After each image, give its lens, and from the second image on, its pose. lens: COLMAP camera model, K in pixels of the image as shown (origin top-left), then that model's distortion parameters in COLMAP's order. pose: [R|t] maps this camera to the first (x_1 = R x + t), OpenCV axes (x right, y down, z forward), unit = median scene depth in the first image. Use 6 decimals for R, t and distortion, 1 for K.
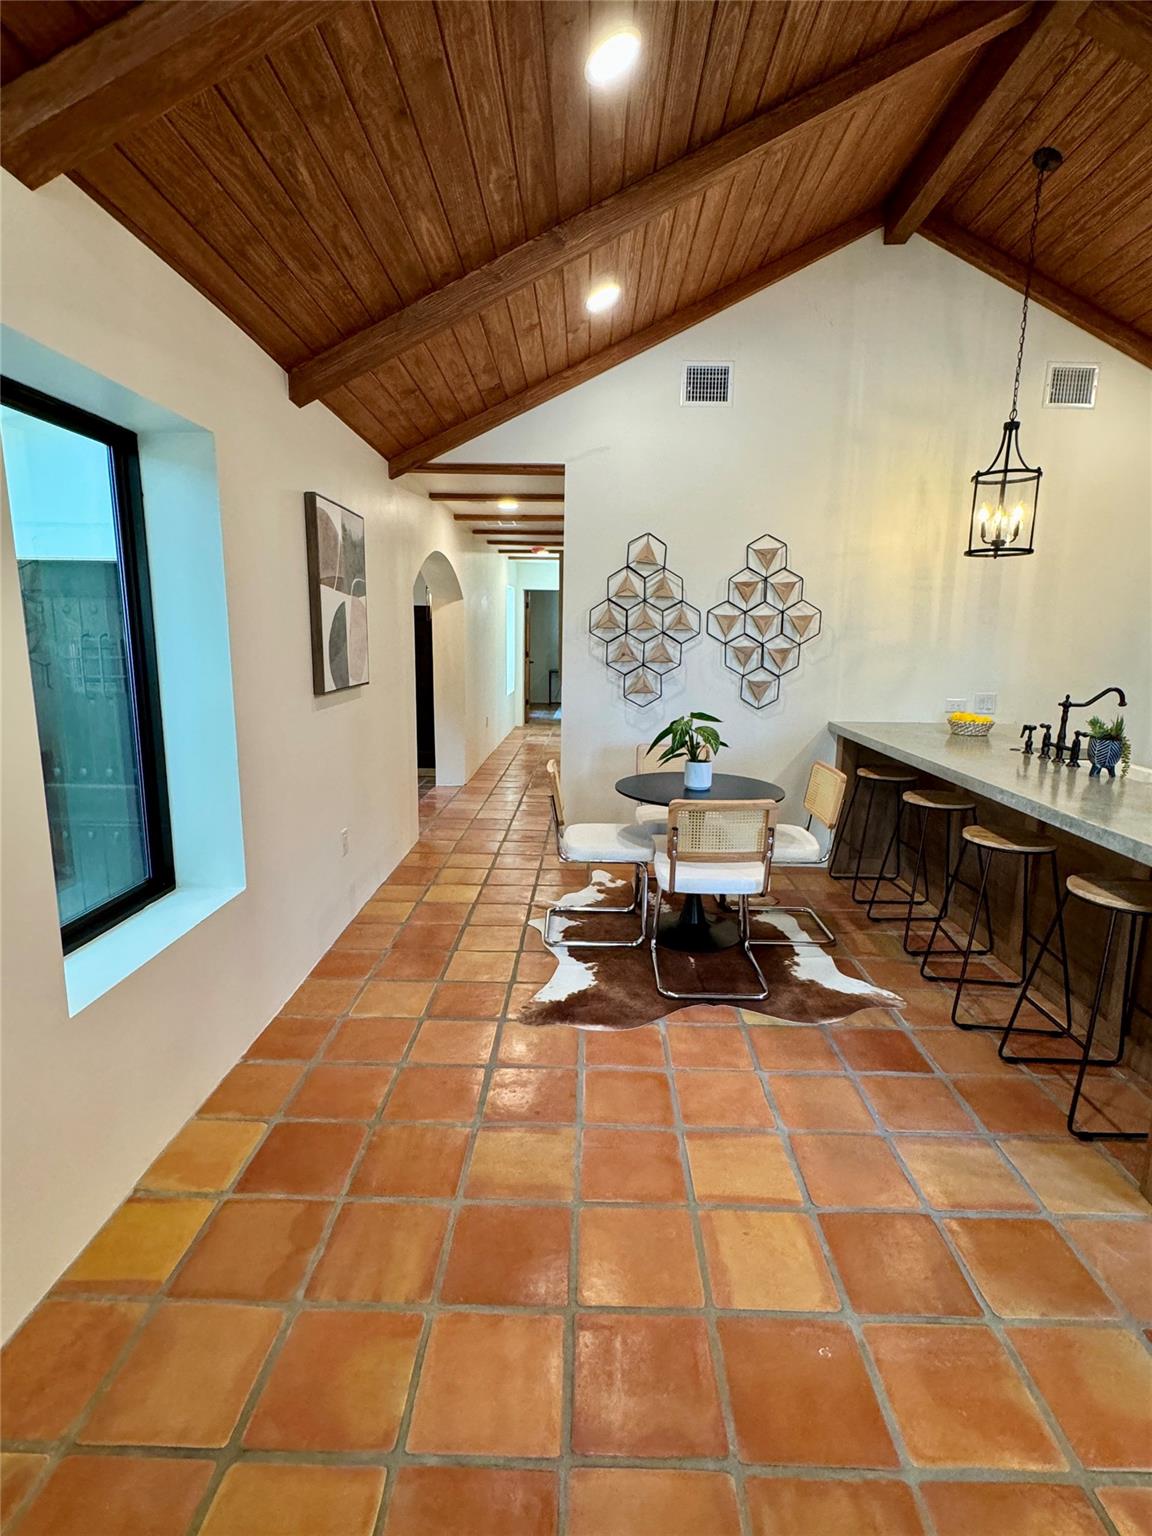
lens RADIAL K [[741.6, 0, 577.1], [0, 741.6, 766.6], [0, 0, 1]] dist [-0.003837, 0.000104]
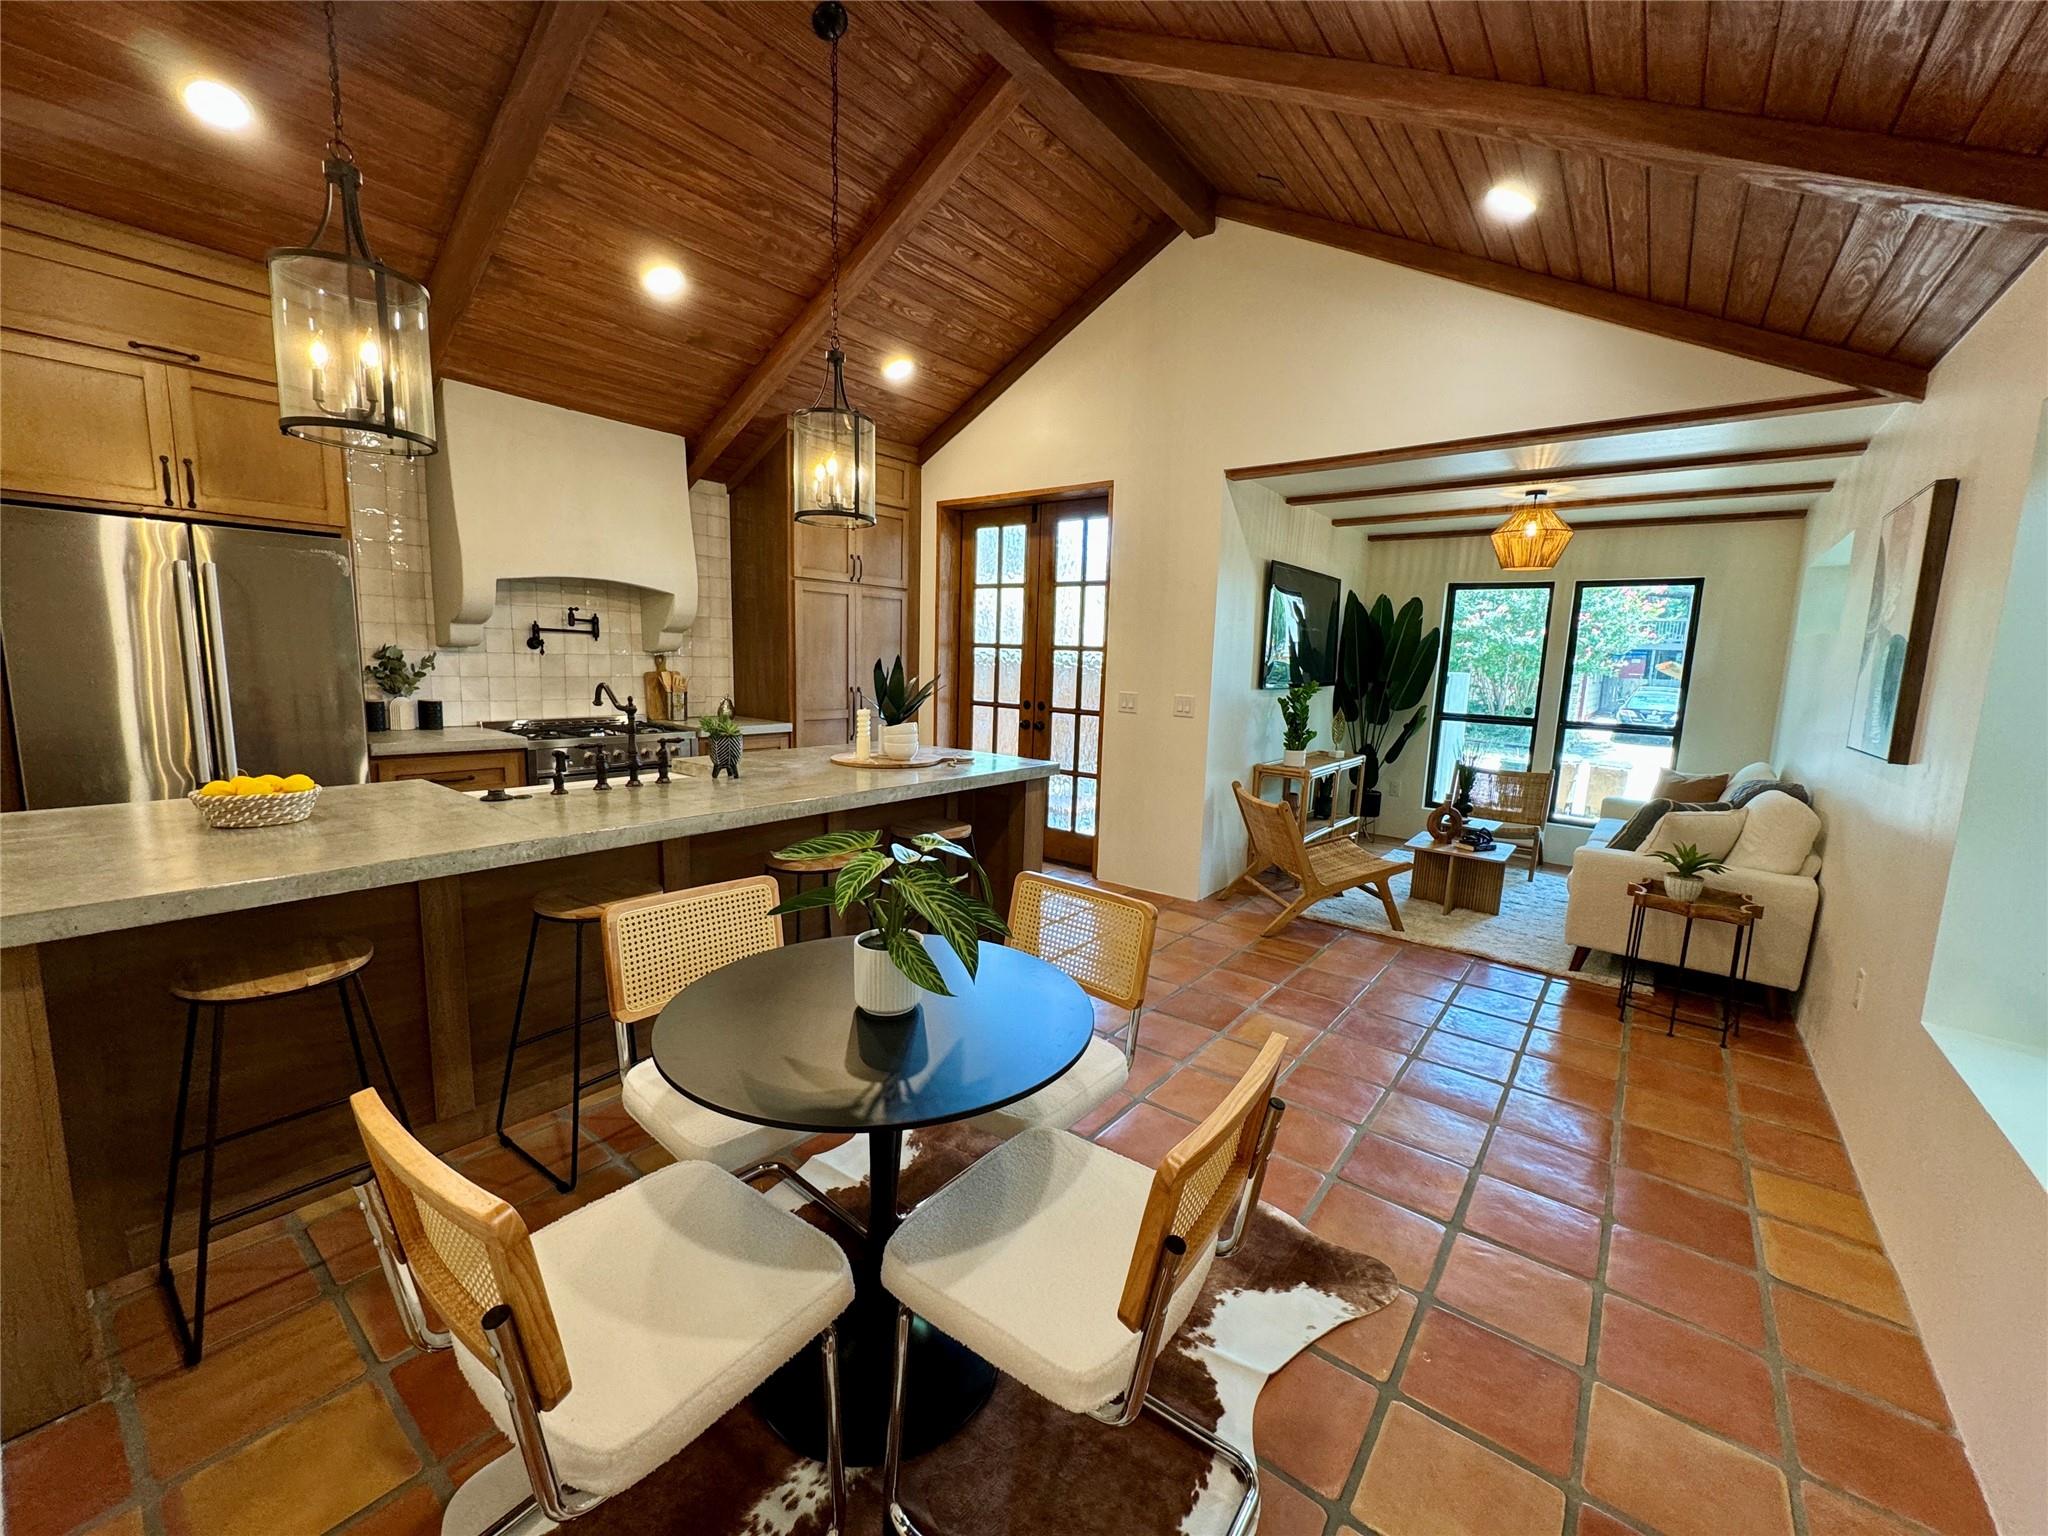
lens RADIAL K [[817.2, 0, 1025.1], [0, 817.2, 768.7], [0, 0, 1]] dist [-0.002089, 0.000765]
pose [[-0.800859, -0.122009, 0.586292, -0.141158], [0.065431, 0.955337, 0.288185, -0.214189], [-0.595267, 0.269158, -0.757107, 1.267558]]
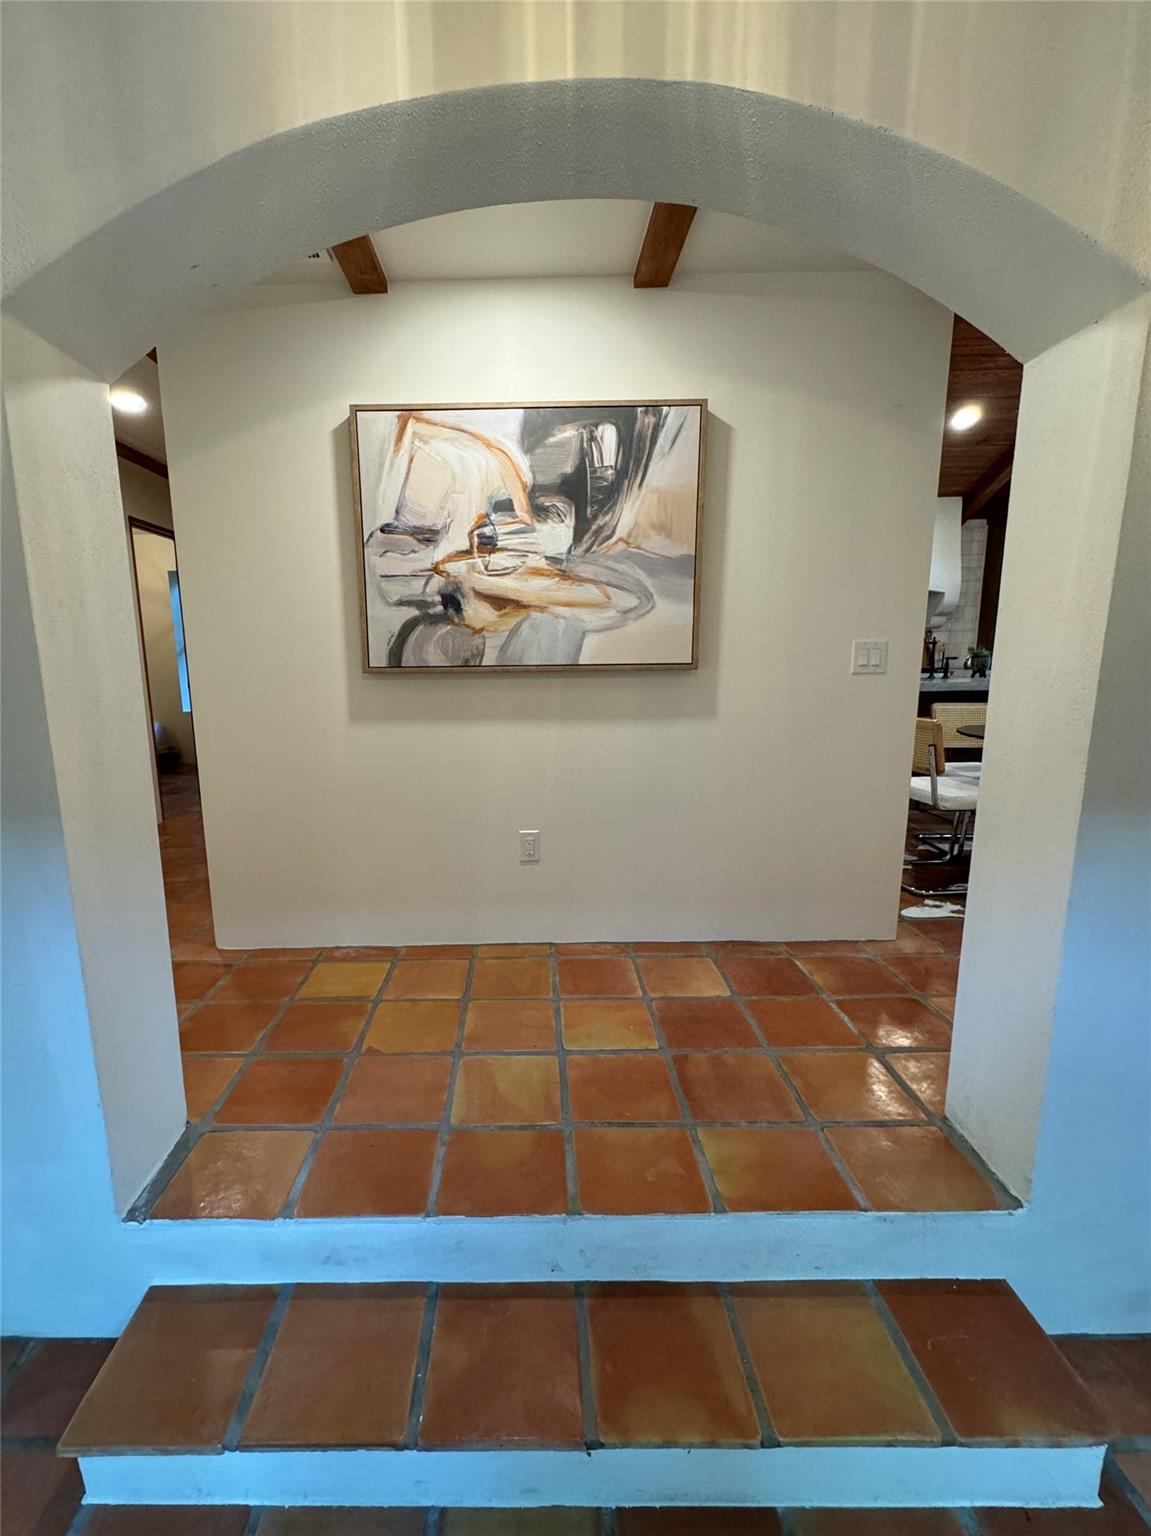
lens RADIAL K [[653.2, 0, 520.1], [0, 653.2, 767.7], [0, 0, 1]] dist [-0.000752, 0.000251]
pose [[-0.009306, -0.188699, 0.981991, -0.702661], [0.194407, 0.962954, 0.186883, -0.238593], [-0.980877, 0.192645, 0.027723, 1.704569]]
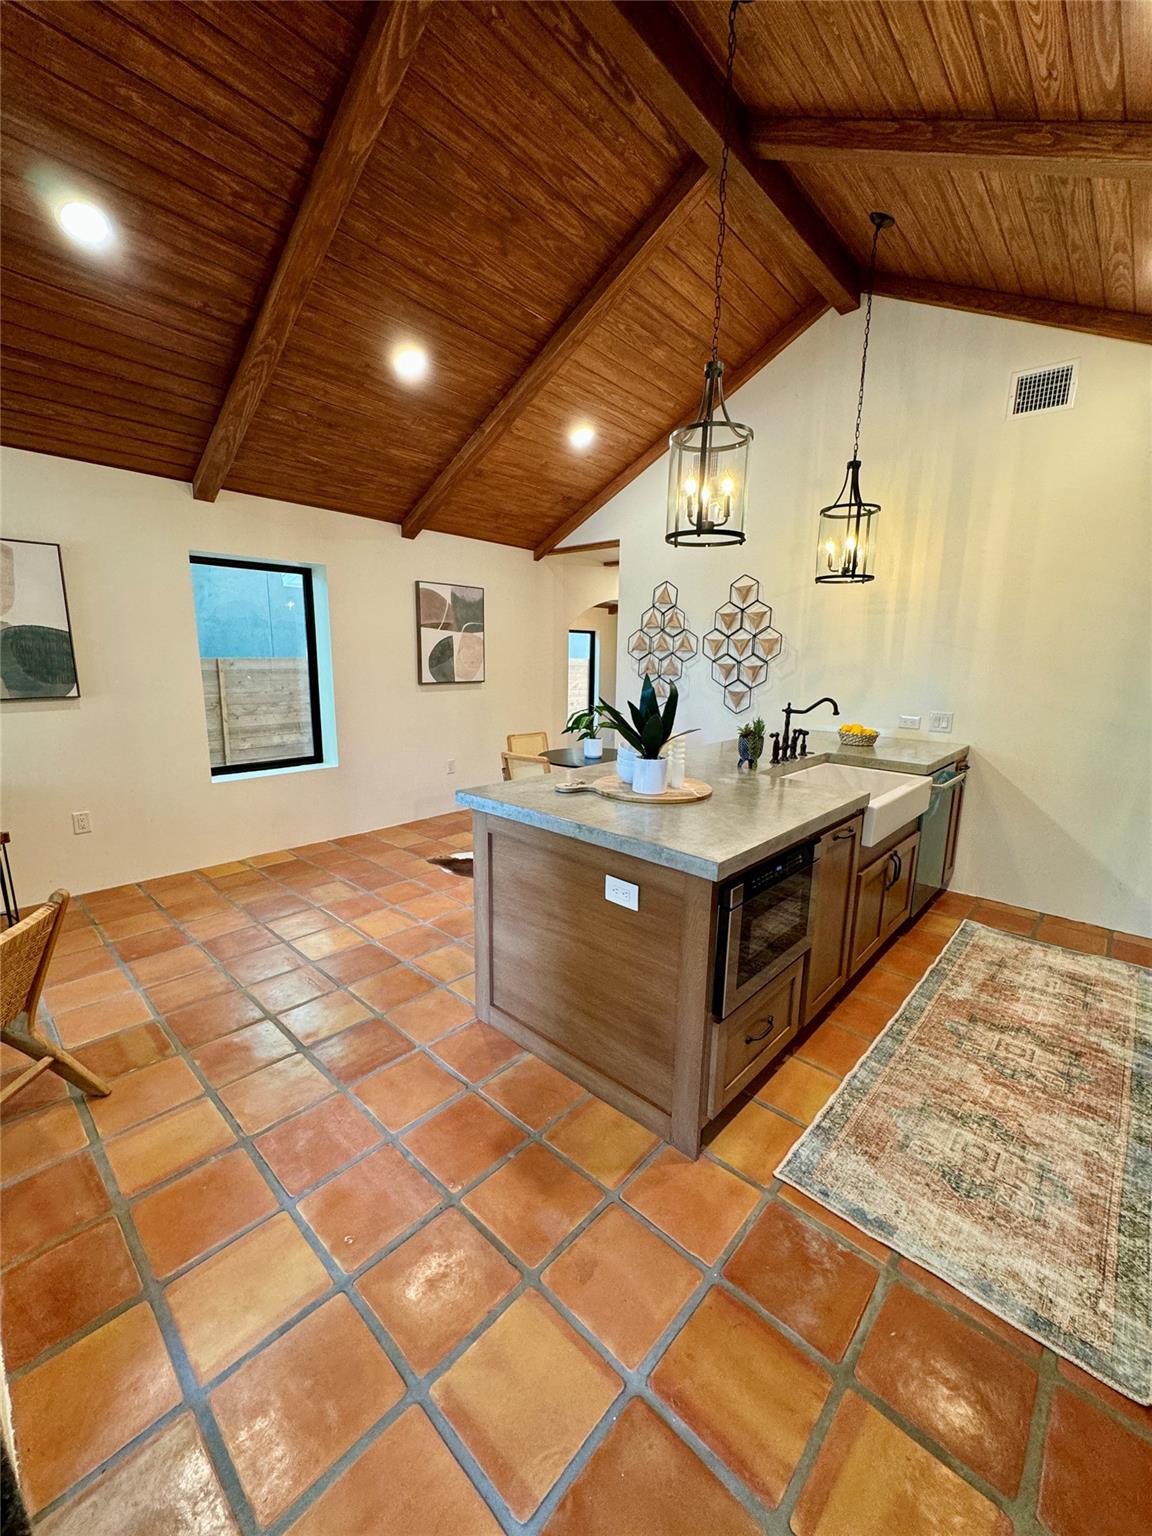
lens RADIAL K [[612.9, 0, 577.5], [0, 612.9, 765.9], [0, 0, 1]] dist [-0.002089, 0.000765]
pose [[0.750098, 0.117010, -0.650893, 0.944370], [-0.122617, 0.991765, 0.036982, 0.005987], [0.649860, 0.052071, 0.758268, 0.054659]]
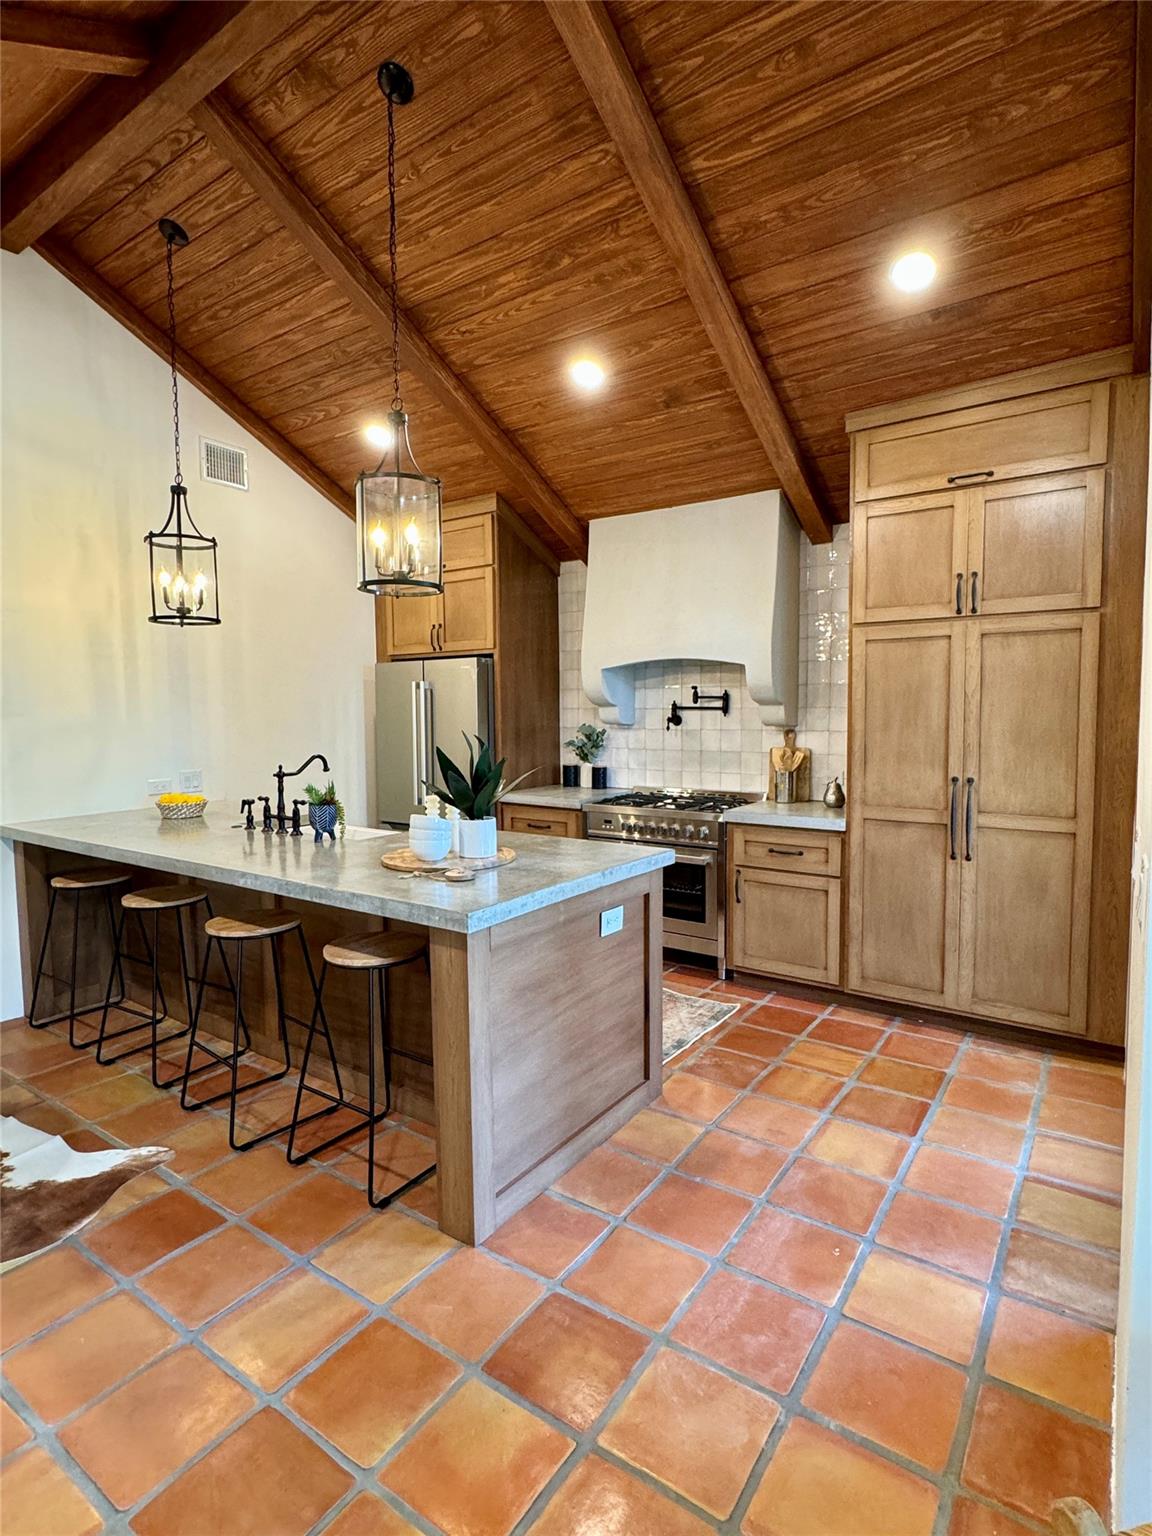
lens RADIAL K [[794.9, 0, 580.0], [0, 794.9, 763.7], [0, 0, 1]] dist [-0.001046, -0.000041]
pose [[0.549842, -0.079880, 0.831440, -0.004845], [0.168003, 0.985650, -0.016407, -0.011877], [-0.818198, 0.148706, 0.555372, 0.066446]]
